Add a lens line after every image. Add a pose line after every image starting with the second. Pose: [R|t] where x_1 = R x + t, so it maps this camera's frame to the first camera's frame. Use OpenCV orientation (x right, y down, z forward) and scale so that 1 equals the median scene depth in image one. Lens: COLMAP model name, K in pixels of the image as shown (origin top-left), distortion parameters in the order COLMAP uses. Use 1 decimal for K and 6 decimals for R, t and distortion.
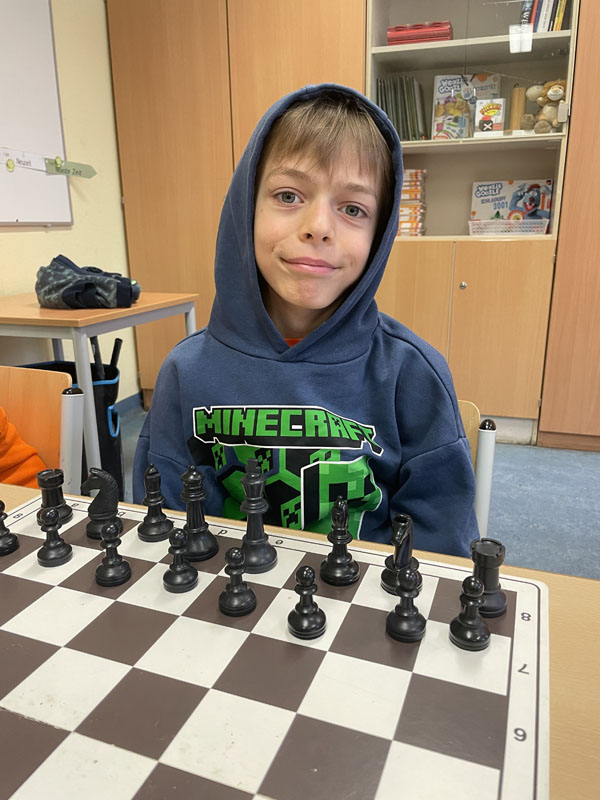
lens RADIAL K [[630.0, 0, 300.0], [0, 630.0, 400.0], [0, 0, 1]] dist [-0.000419, -0.002653]
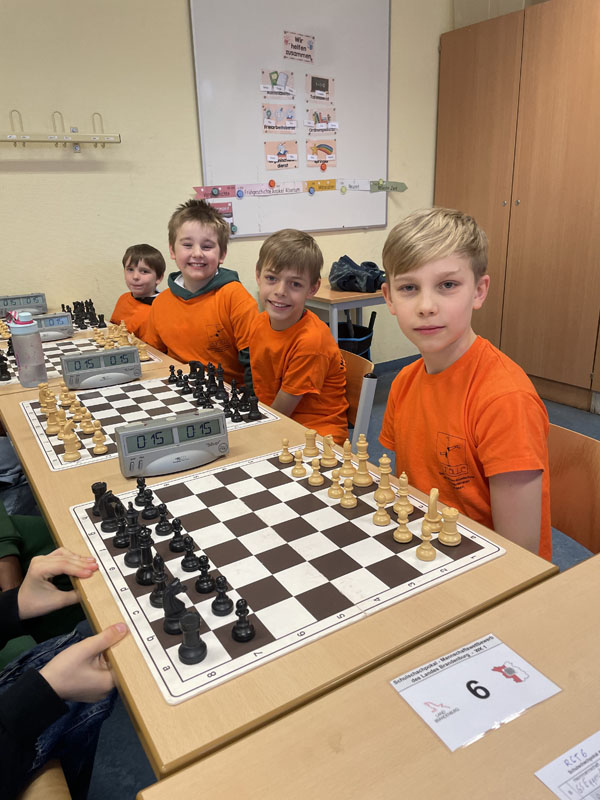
lens RADIAL K [[599.4, 0, 300.0], [0, 599.4, 400.0], [0, 0, 1]] dist [0.006462, 0.006172]
pose [[0.791663, 0.184877, -0.582315, 0.423651], [-0.141571, 0.982686, 0.119523, -0.032399], [0.594330, -0.012183, 0.804129, -0.256137]]
